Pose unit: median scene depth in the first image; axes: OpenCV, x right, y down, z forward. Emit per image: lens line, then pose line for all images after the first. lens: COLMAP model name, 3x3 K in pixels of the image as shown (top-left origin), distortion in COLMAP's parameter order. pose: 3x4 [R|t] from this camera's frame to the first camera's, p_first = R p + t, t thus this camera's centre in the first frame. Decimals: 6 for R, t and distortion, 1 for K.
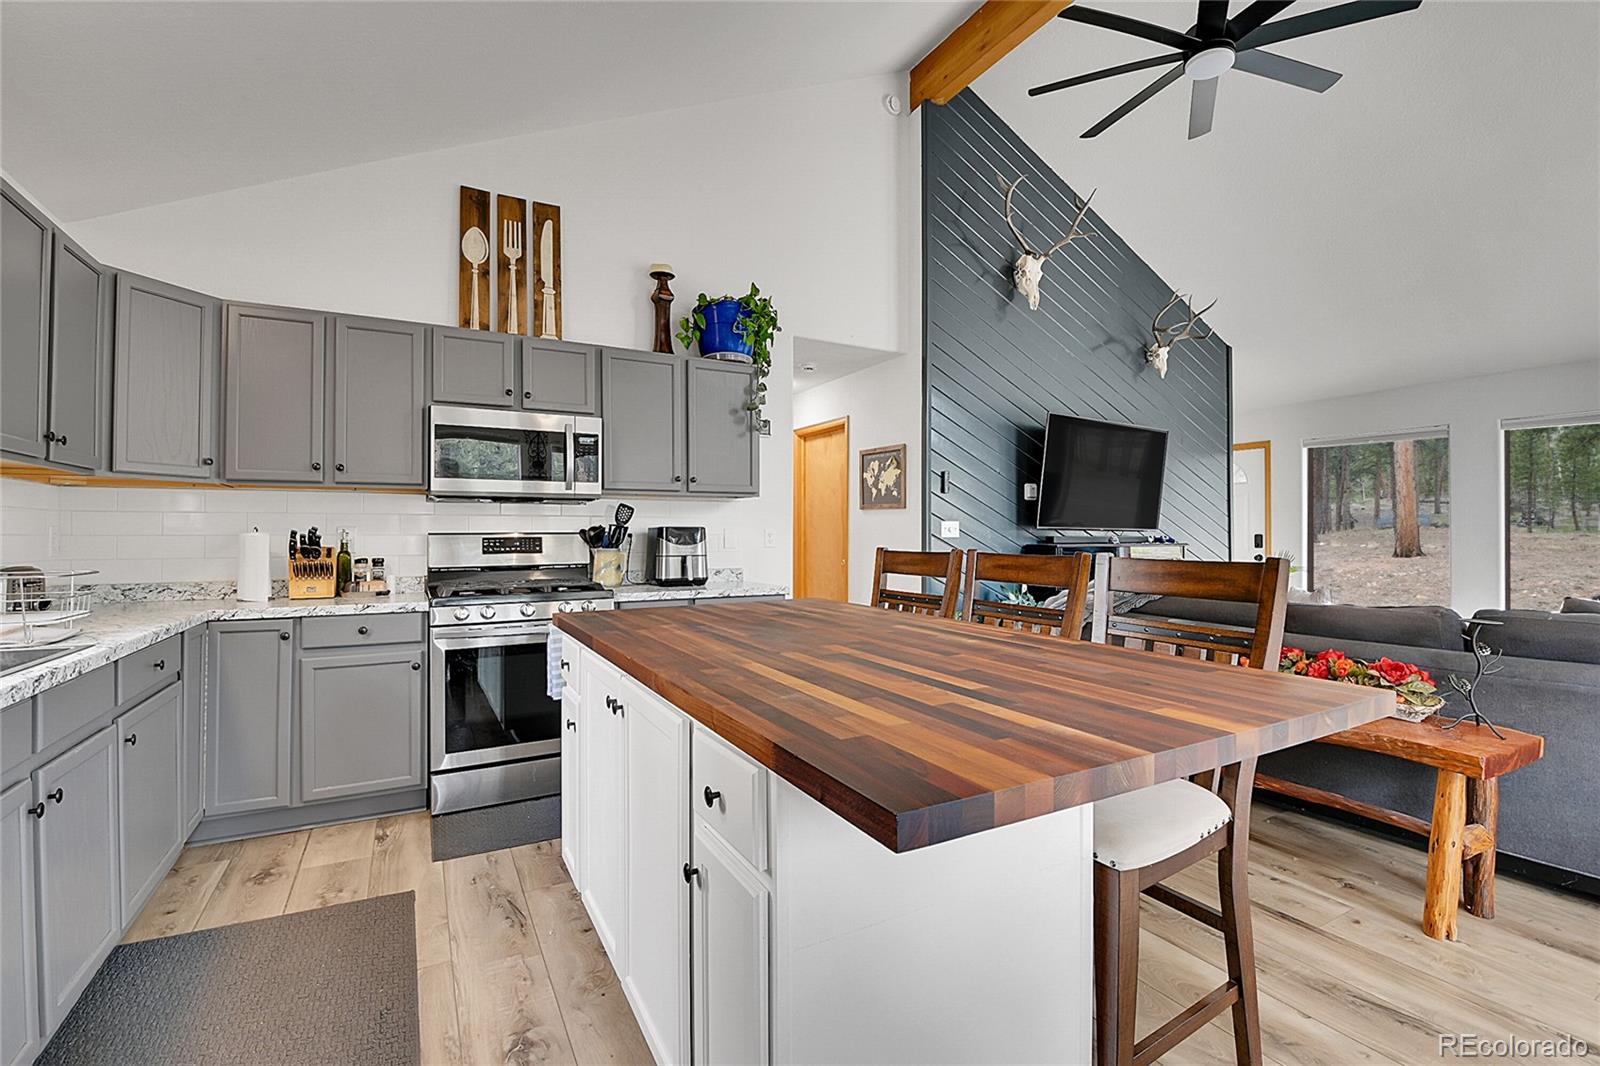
lens RADIAL K [[708.9, 0, 817.1], [0, 708.9, 525.8], [0, 0, 1]] dist [-0.005568, -0.011880]
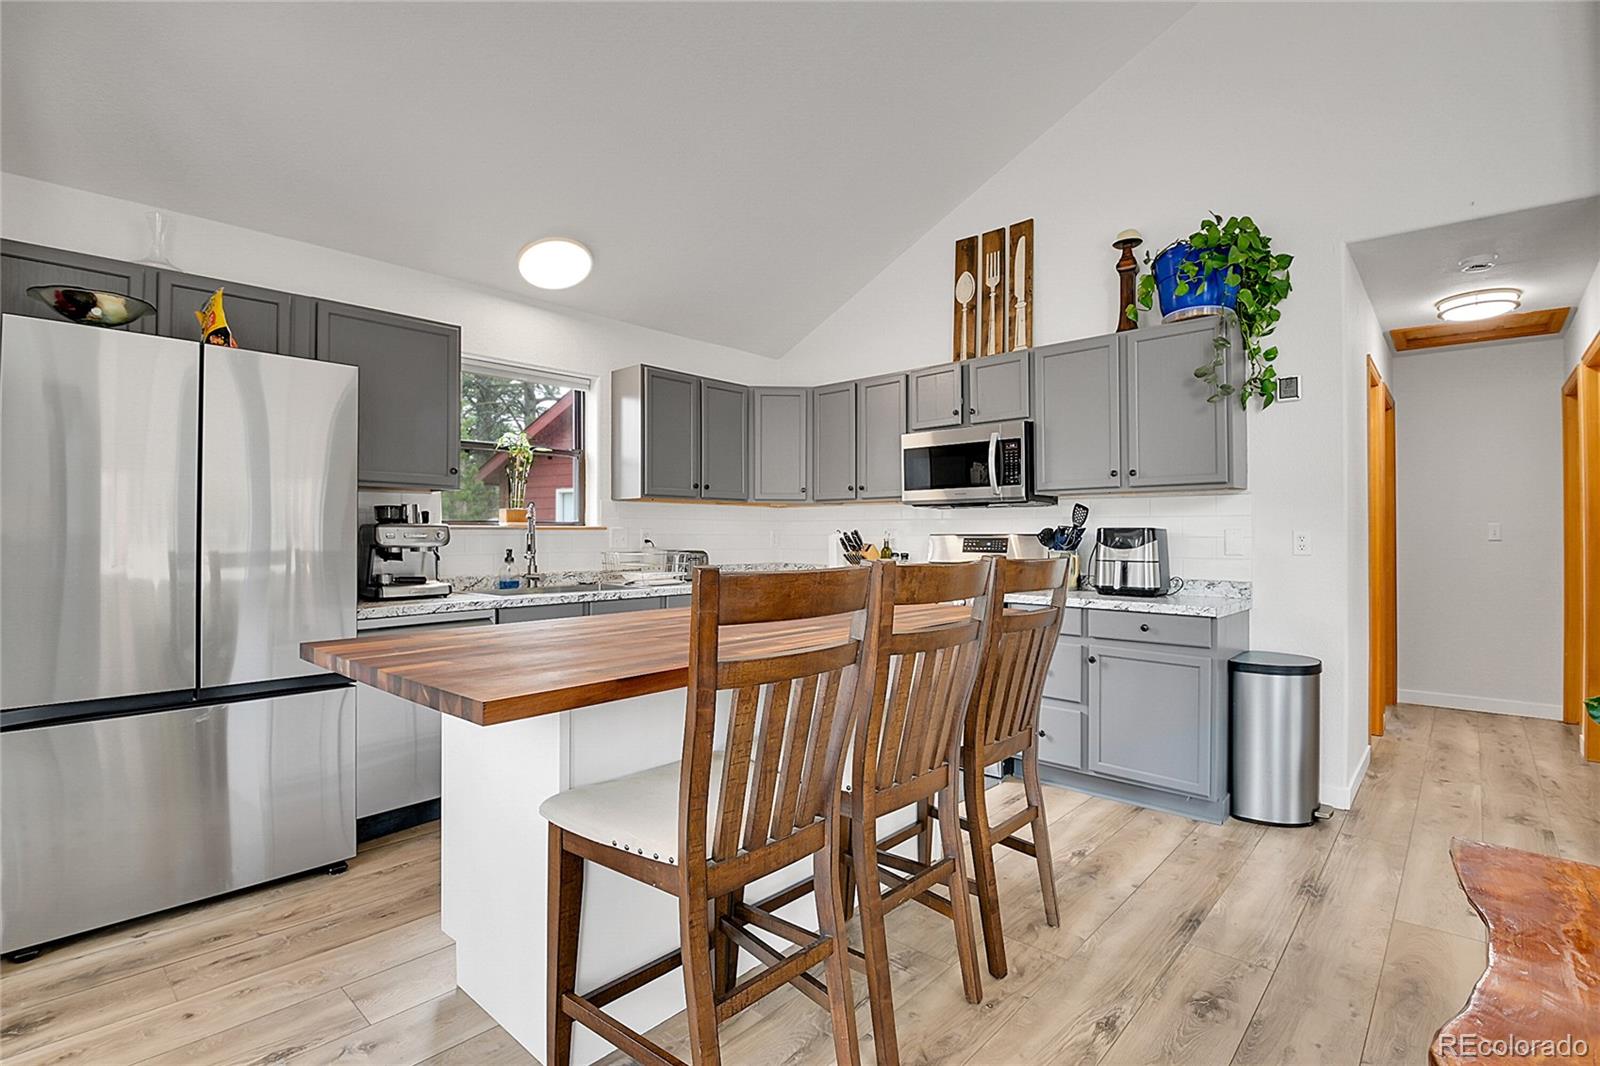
lens RADIAL K [[774.5, 0, 801.4], [0, 774.5, 523.9], [0, 0, 1]] dist [0.000746, -0.000304]
pose [[0.295084, -0.010881, -0.955409, 0.762177], [0.008551, 0.999925, -0.008747, 0.002401], [0.955433, -0.005589, 0.295155, 0.421851]]
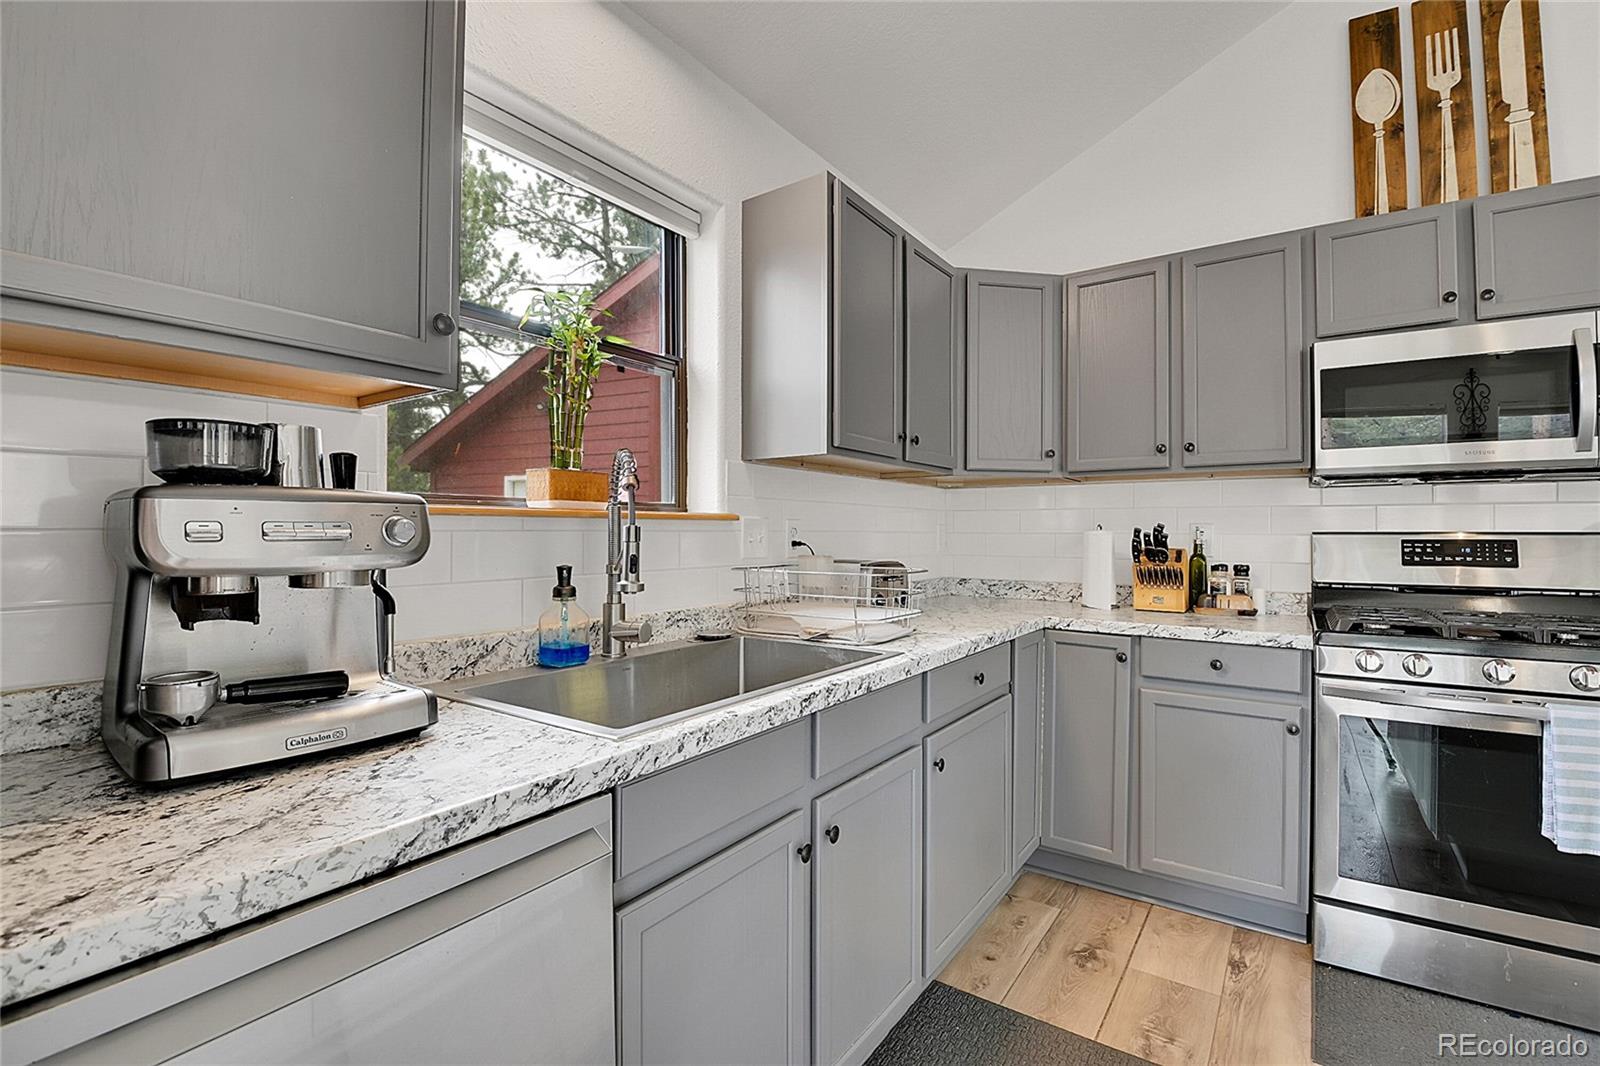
lens RADIAL K [[708.9, 0, 798.5], [0, 708.9, 523.0], [0, 0, 1]] dist [-0.005568, -0.011880]
pose [[0.421525, -0.008449, -0.906778, -0.148295], [0.004350, 0.999964, -0.007295, 0.004649], [0.906806, -0.000870, 0.421546, 0.275698]]
